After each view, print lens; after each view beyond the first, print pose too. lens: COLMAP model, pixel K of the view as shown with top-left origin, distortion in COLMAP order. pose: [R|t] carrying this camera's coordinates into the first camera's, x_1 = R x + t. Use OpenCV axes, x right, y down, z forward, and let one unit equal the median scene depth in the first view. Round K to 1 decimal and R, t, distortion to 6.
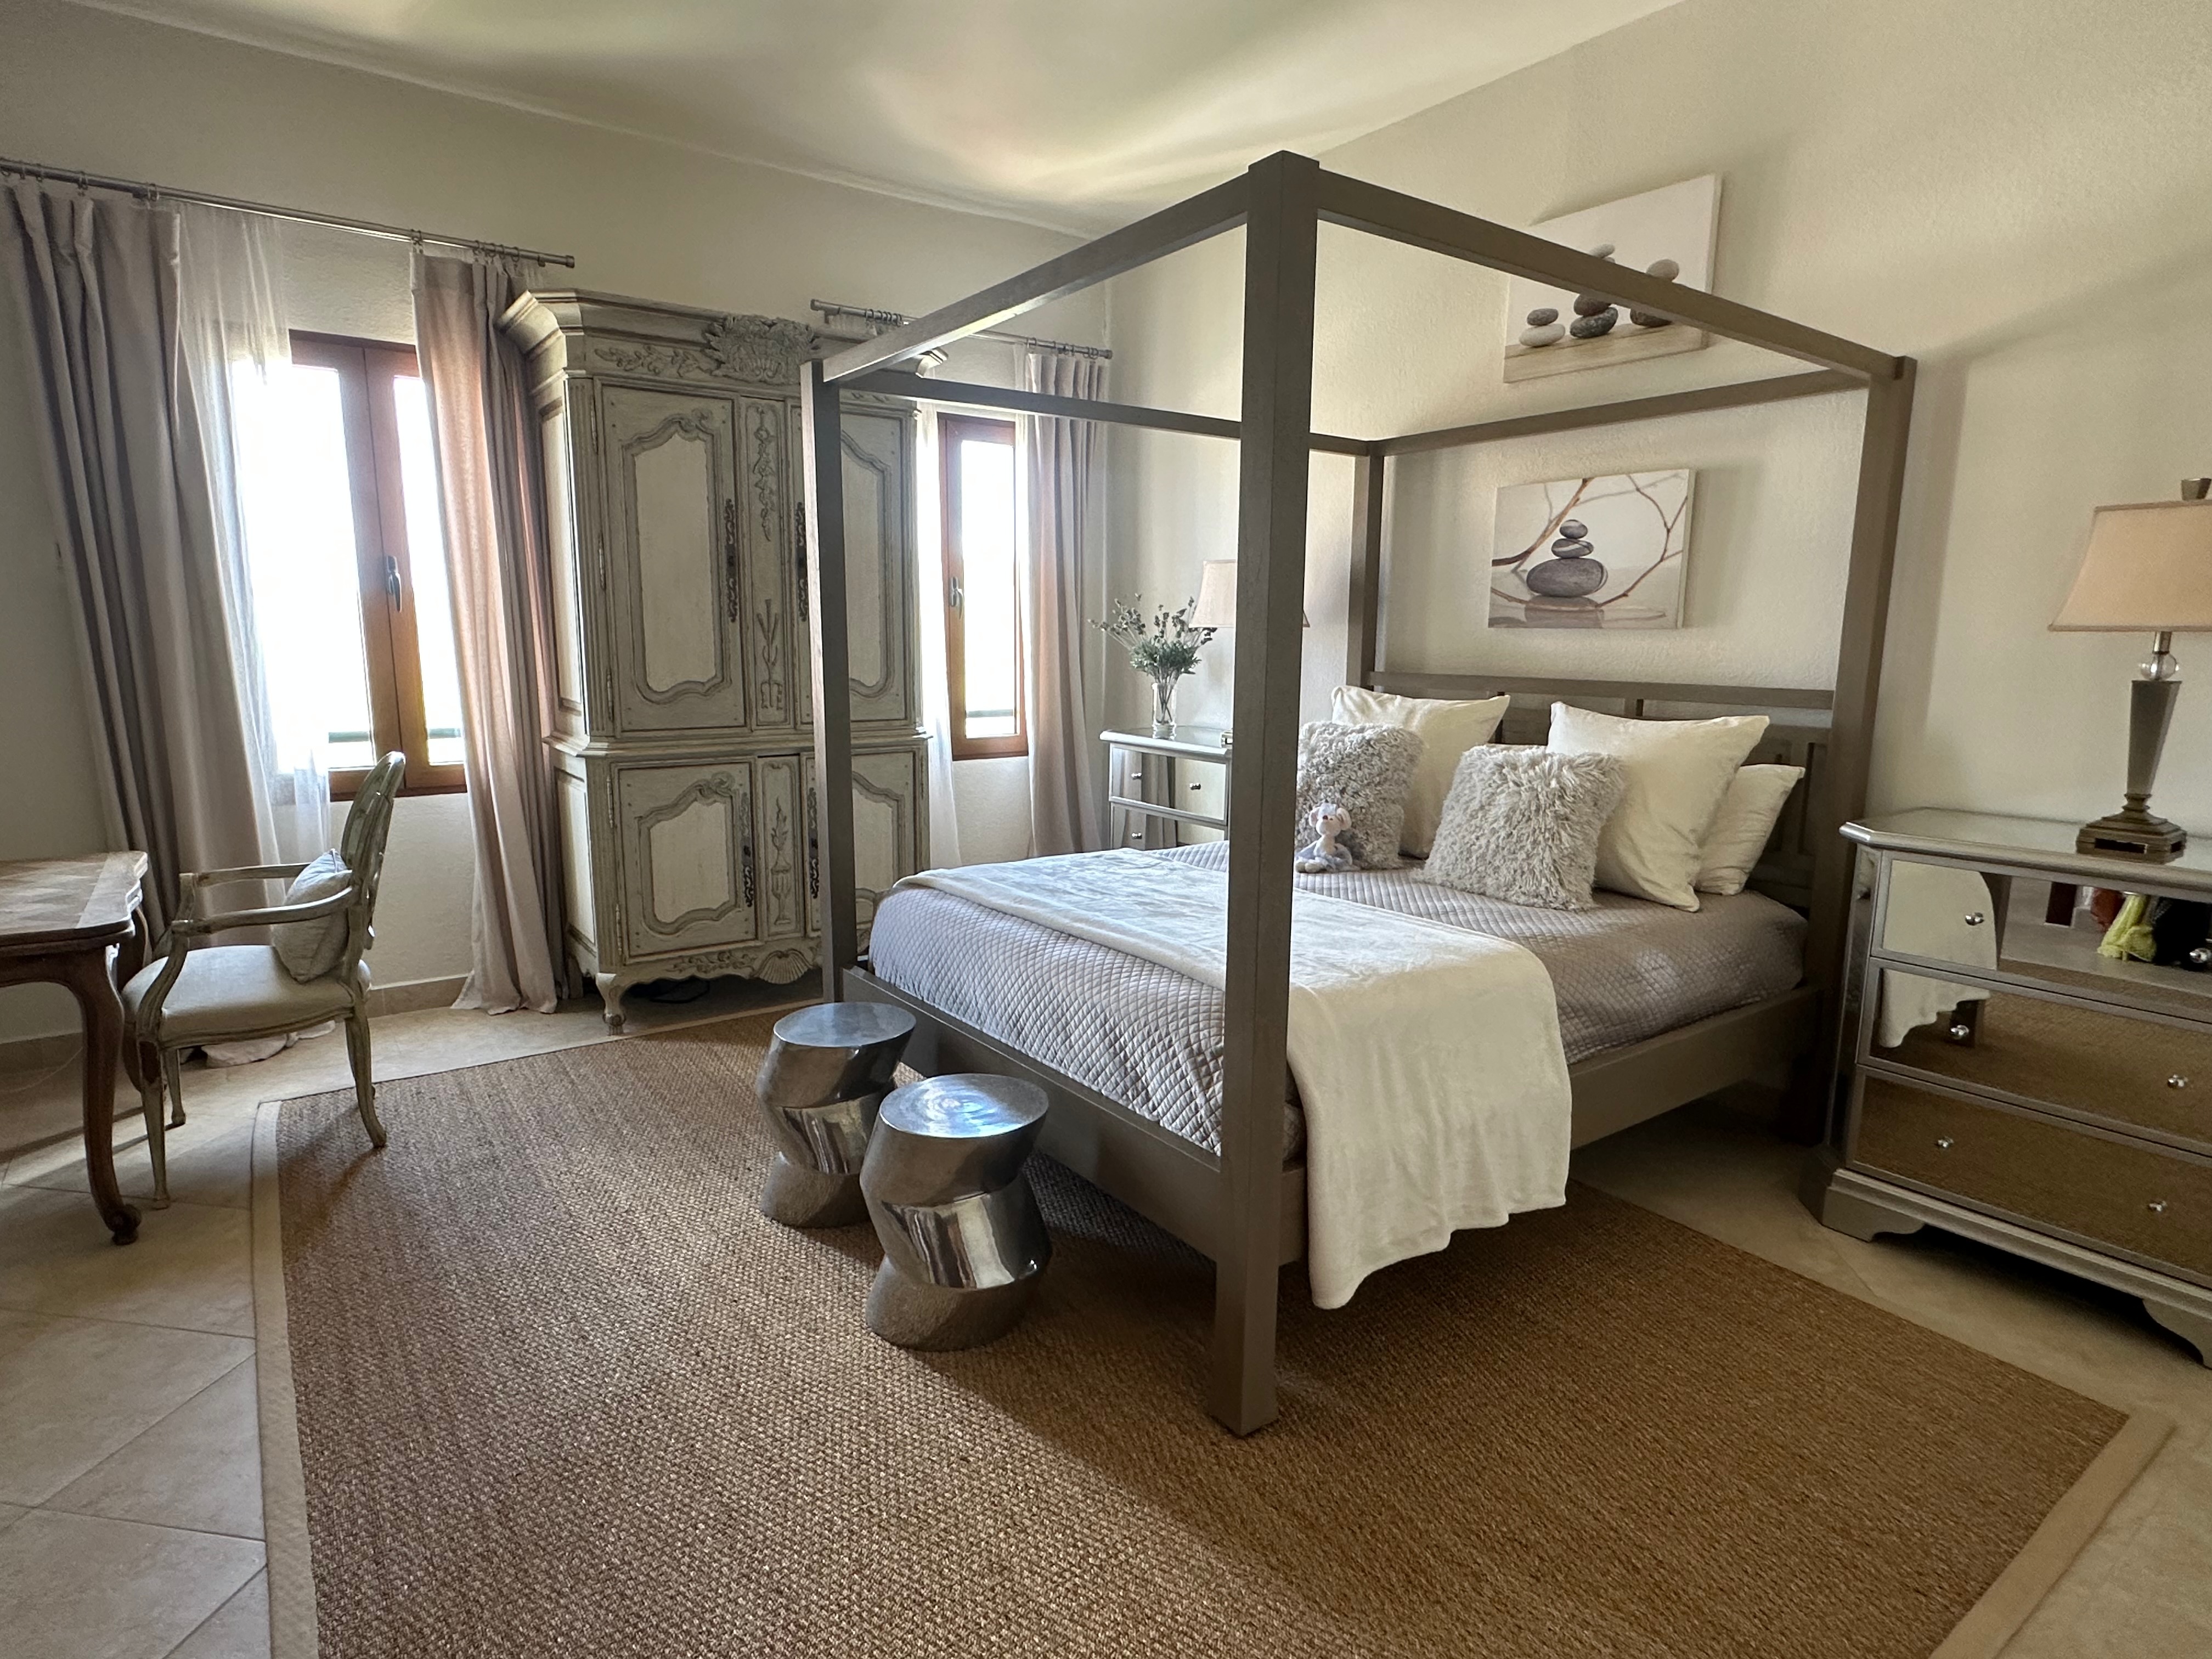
lens RADIAL K [[1199.5, 0, 1104.9], [0, 1199.5, 840.0], [0, 0, 1]] dist [0.001855, -0.000718]
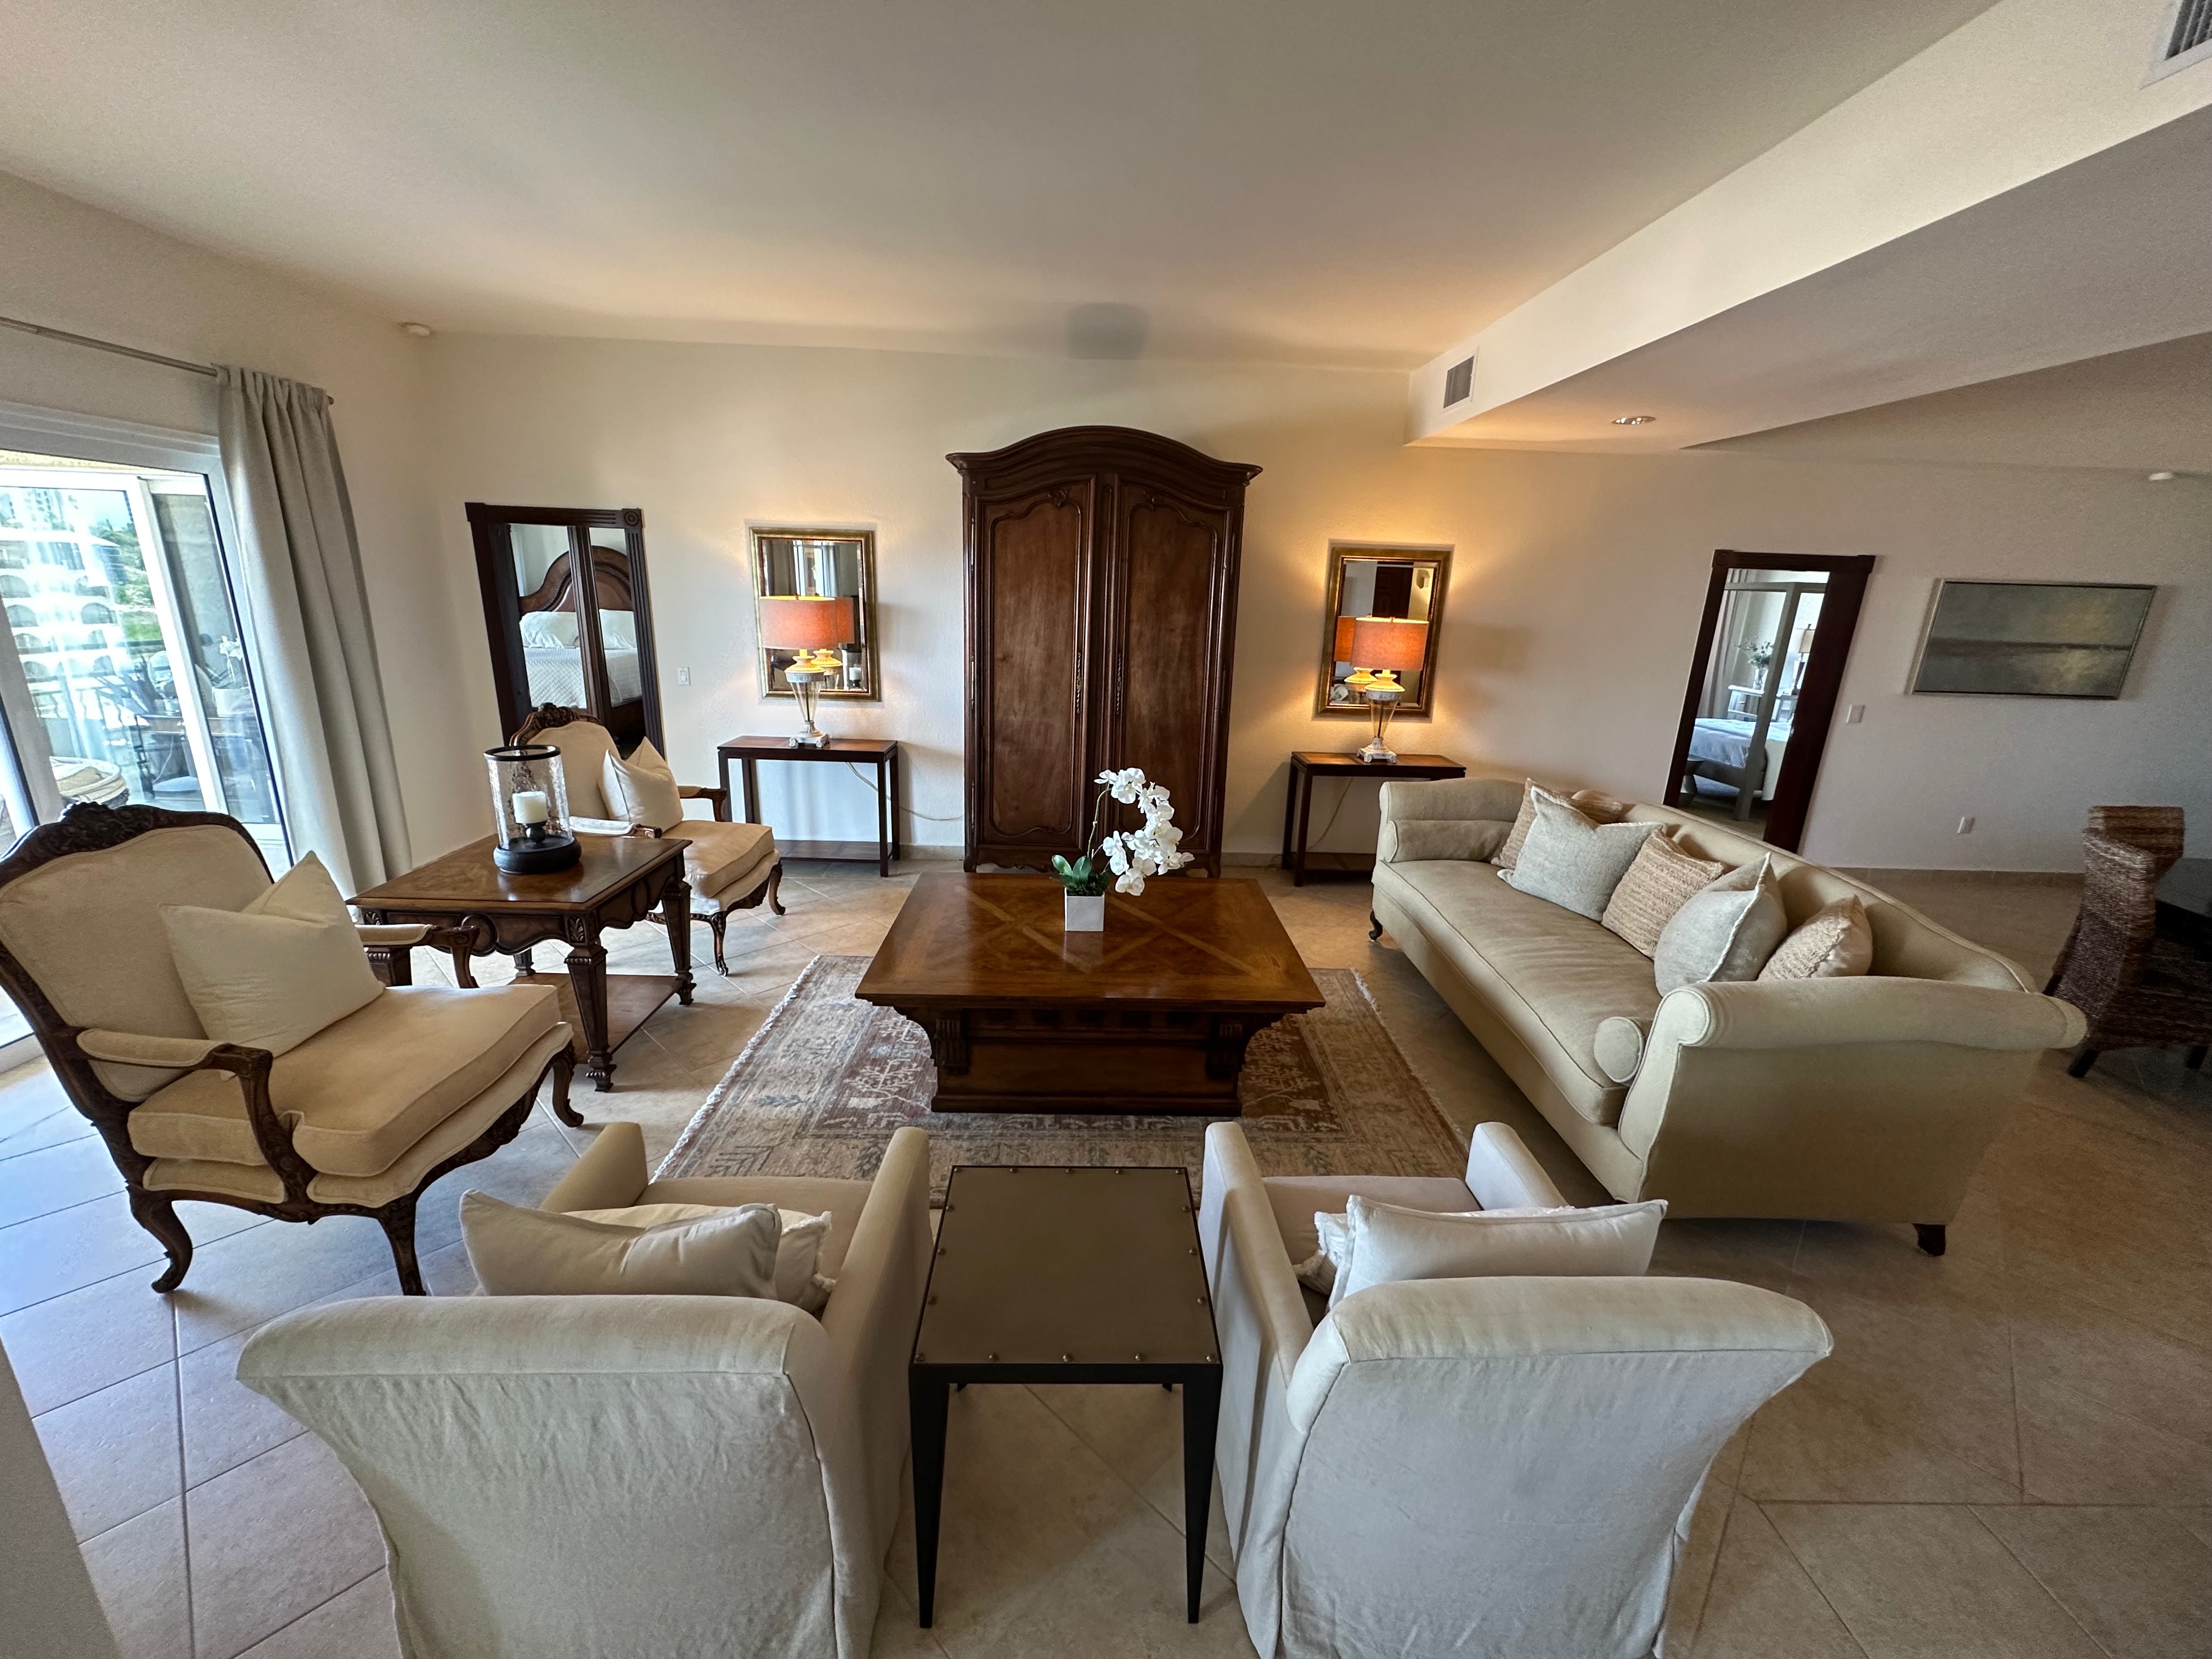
lens RADIAL K [[886.5, 0, 1110.5], [0, 886.5, 825.0], [0, 0, 1]] dist [0.001424, 0.000061]
pose [[0.823368, 0.174494, -0.540016, -0.030855], [-0.127712, 0.984121, 0.123273, 0.259243], [0.552951, -0.032532, 0.832578, -2.457777]]
